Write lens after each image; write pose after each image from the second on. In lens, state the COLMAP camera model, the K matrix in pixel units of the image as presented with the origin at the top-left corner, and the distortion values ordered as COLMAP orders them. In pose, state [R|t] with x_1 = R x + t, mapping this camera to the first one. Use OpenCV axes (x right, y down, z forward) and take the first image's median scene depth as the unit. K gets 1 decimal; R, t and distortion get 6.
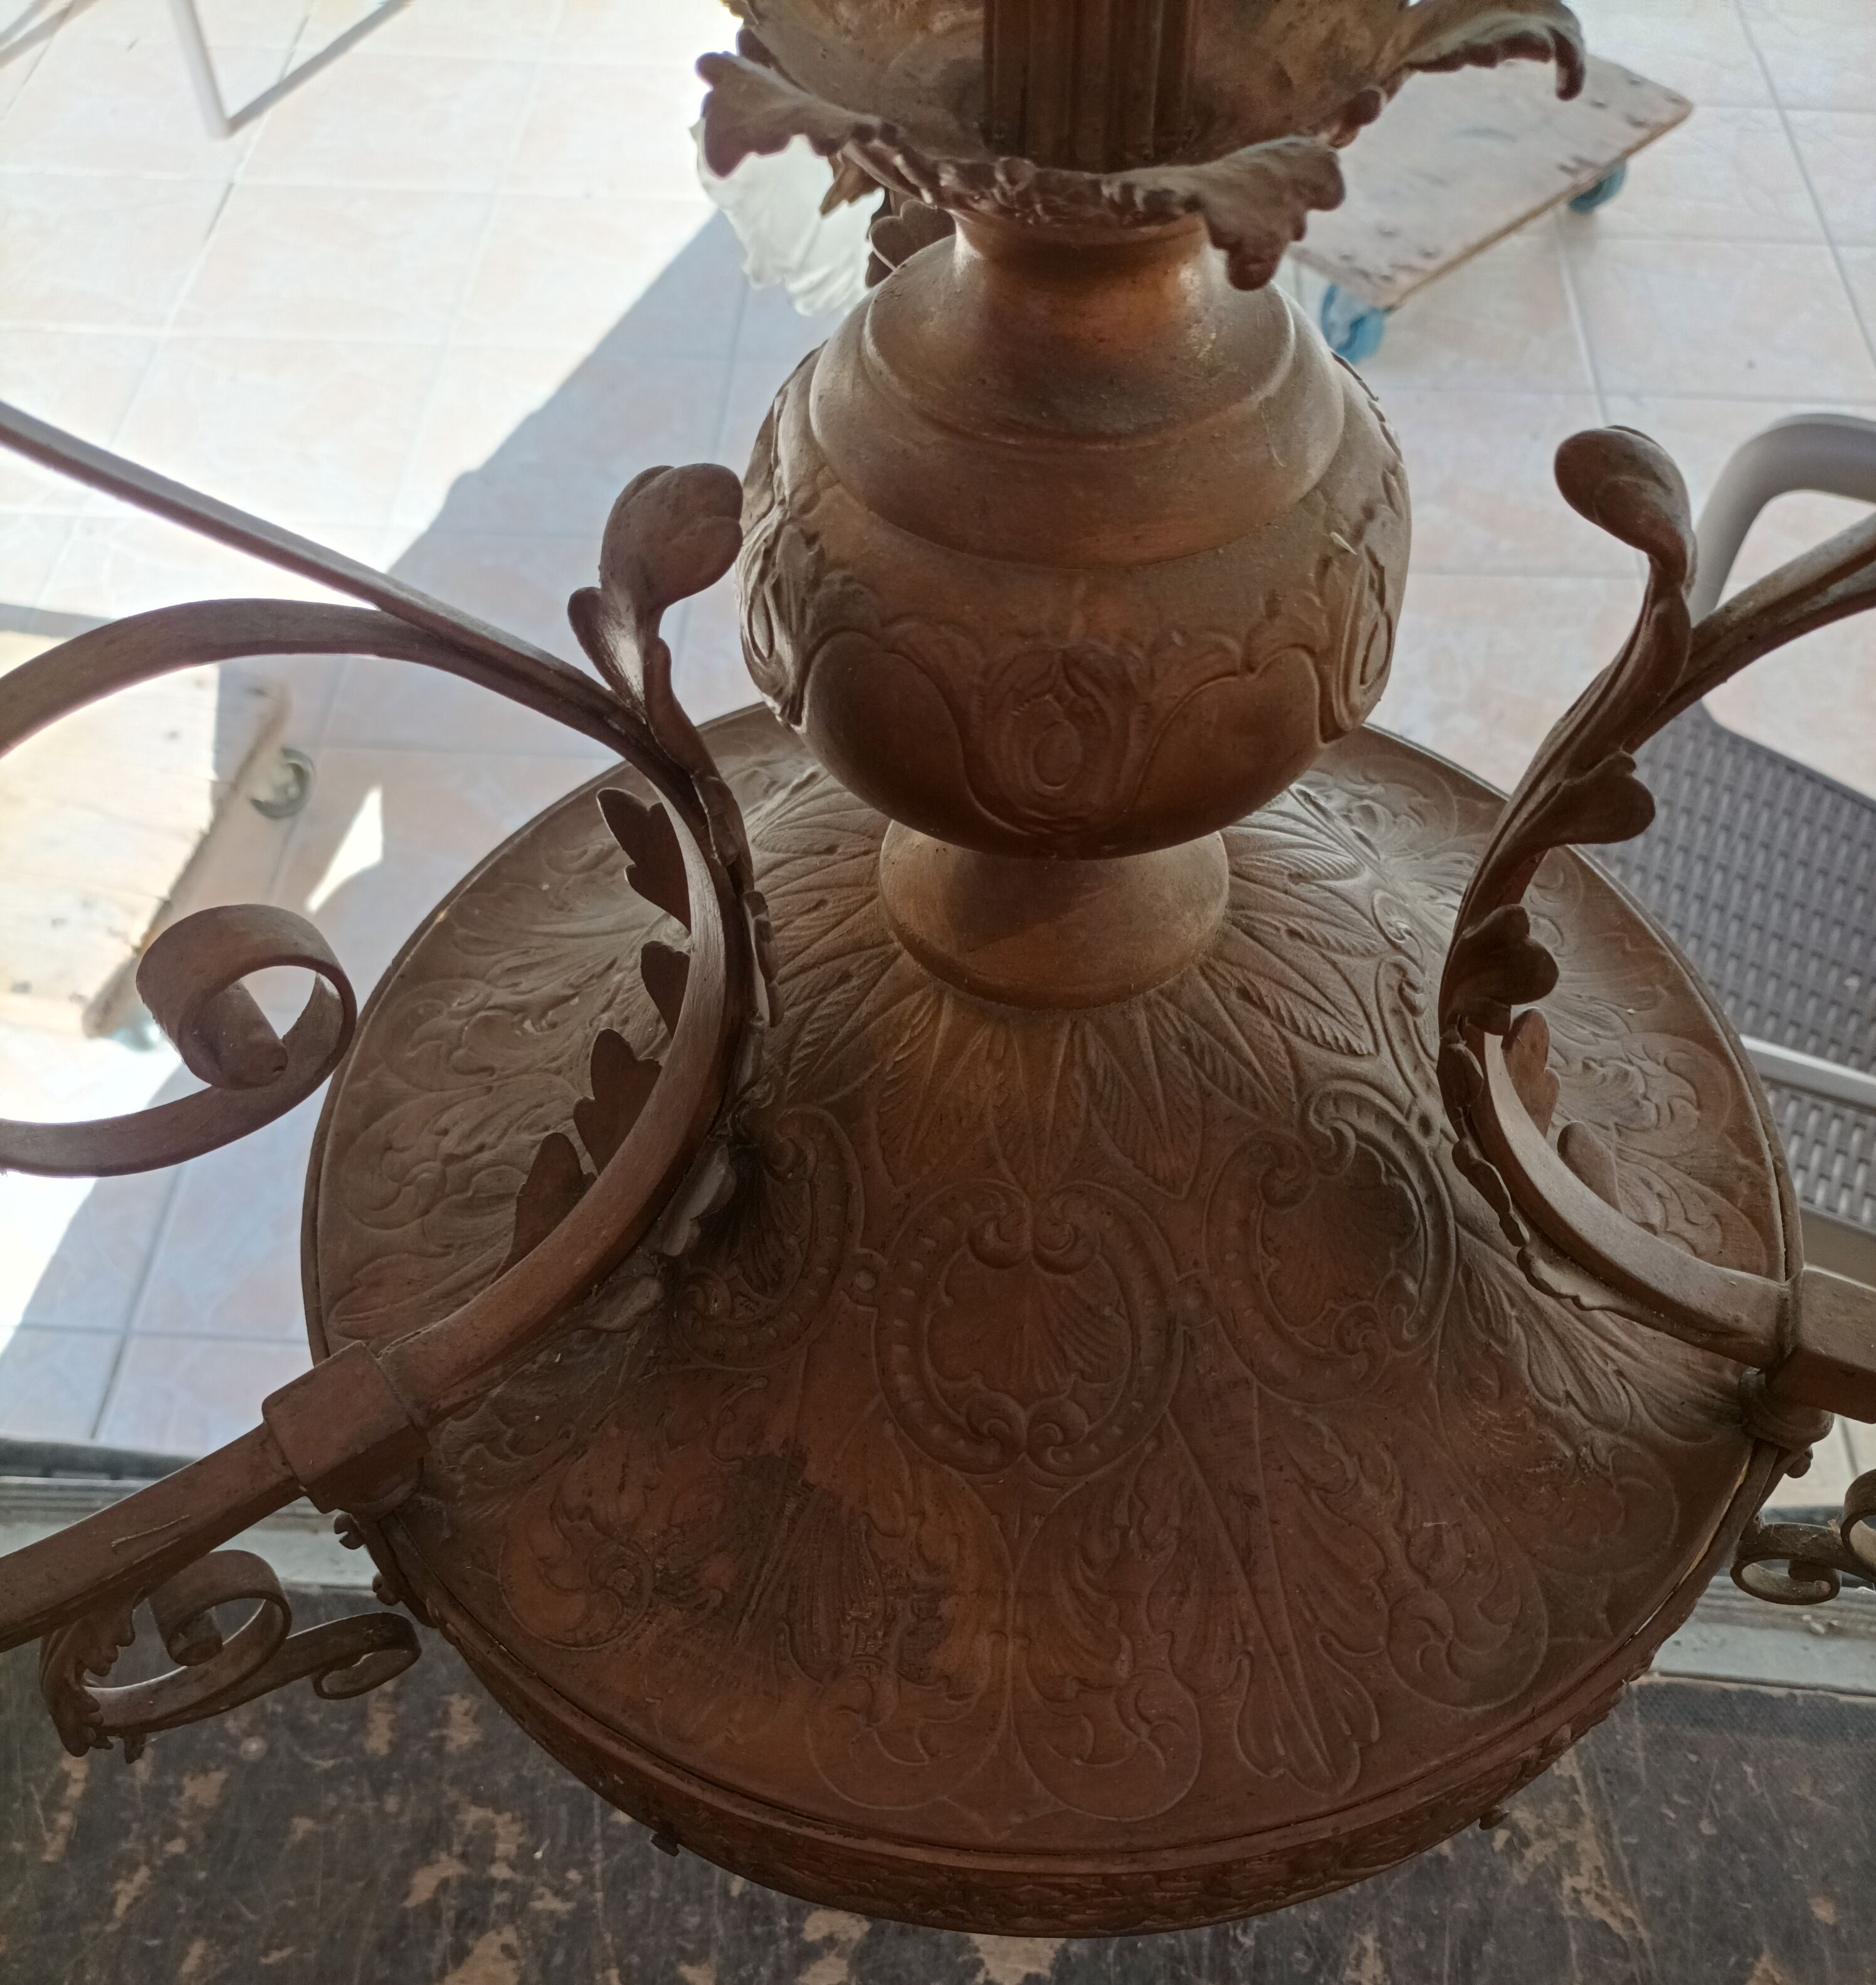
lens RADIAL K [[1749.2, 0, 929.6], [0, 1749.2, 1070.5], [0, 0, 1]] dist [0.012252, -0.000060]
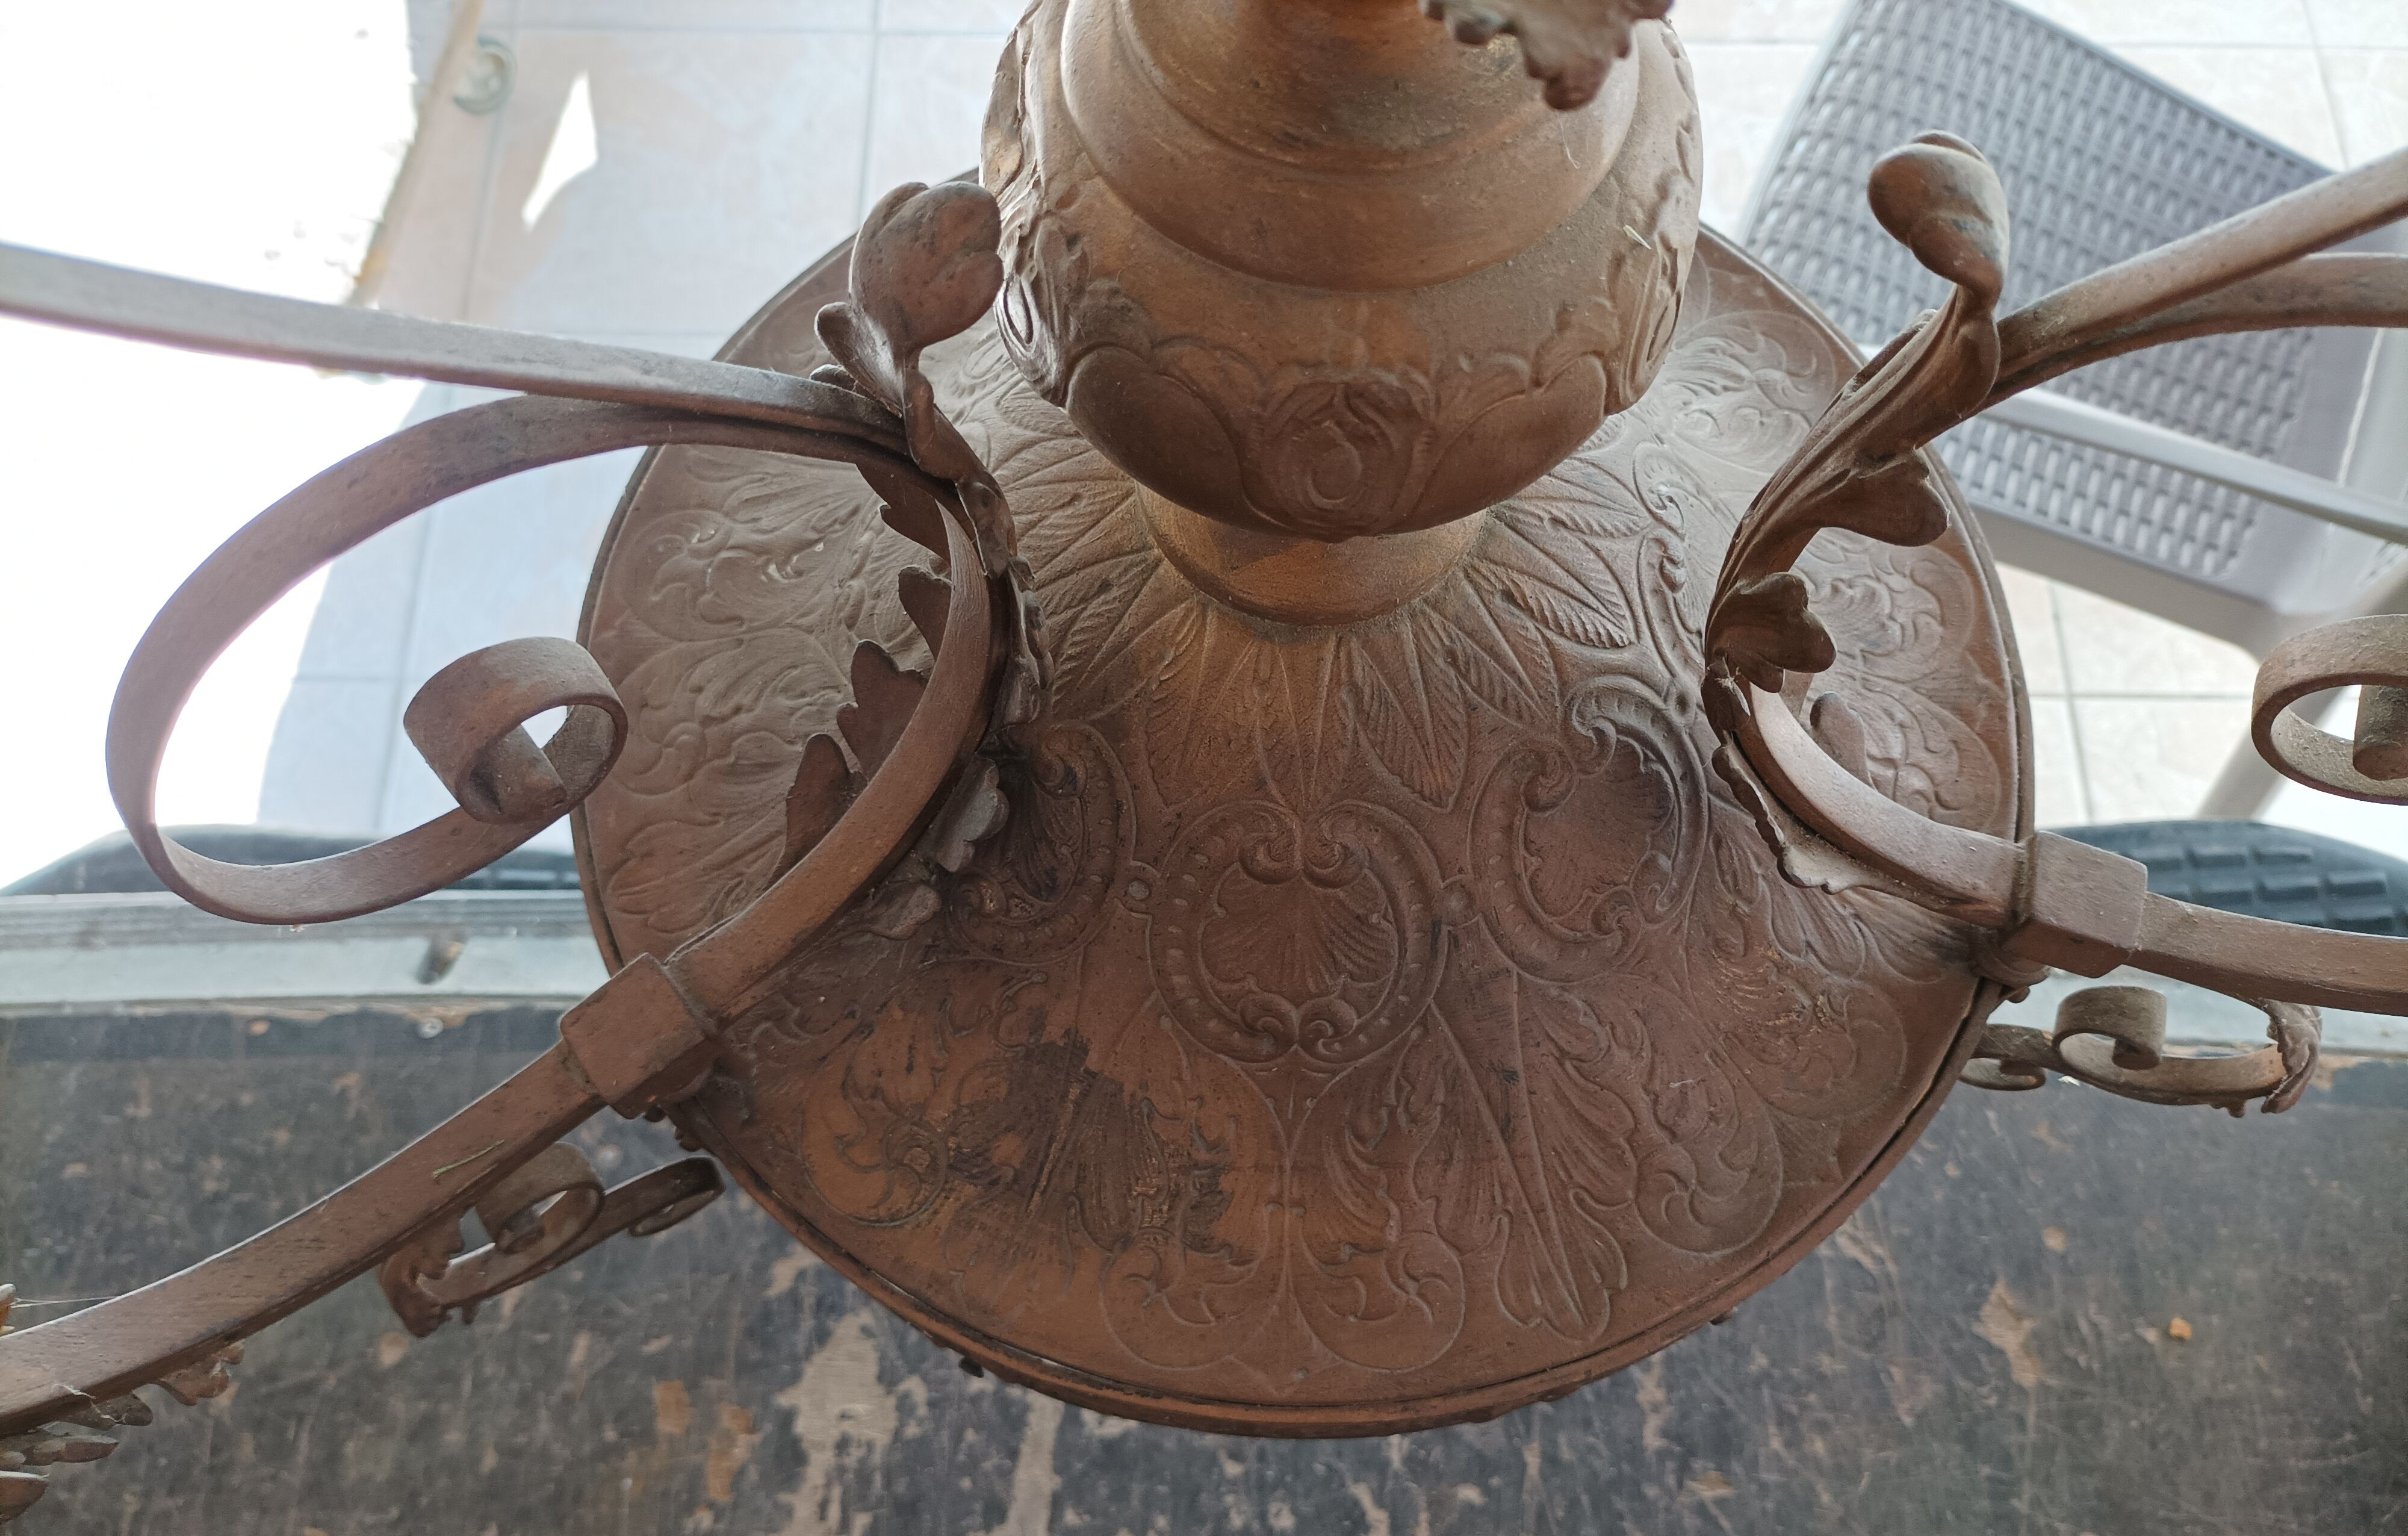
lens RADIAL K [[1723.7, 0, 1201.5], [0, 1723.7, 791.2], [0, 0, 1]] dist [0.014062, -0.014737]
pose [[0.999125, -0.034822, 0.023157, -0.021377], [0.029108, 0.976674, 0.212745, -0.149710], [-0.030025, -0.211885, 0.976833, 0.023915]]
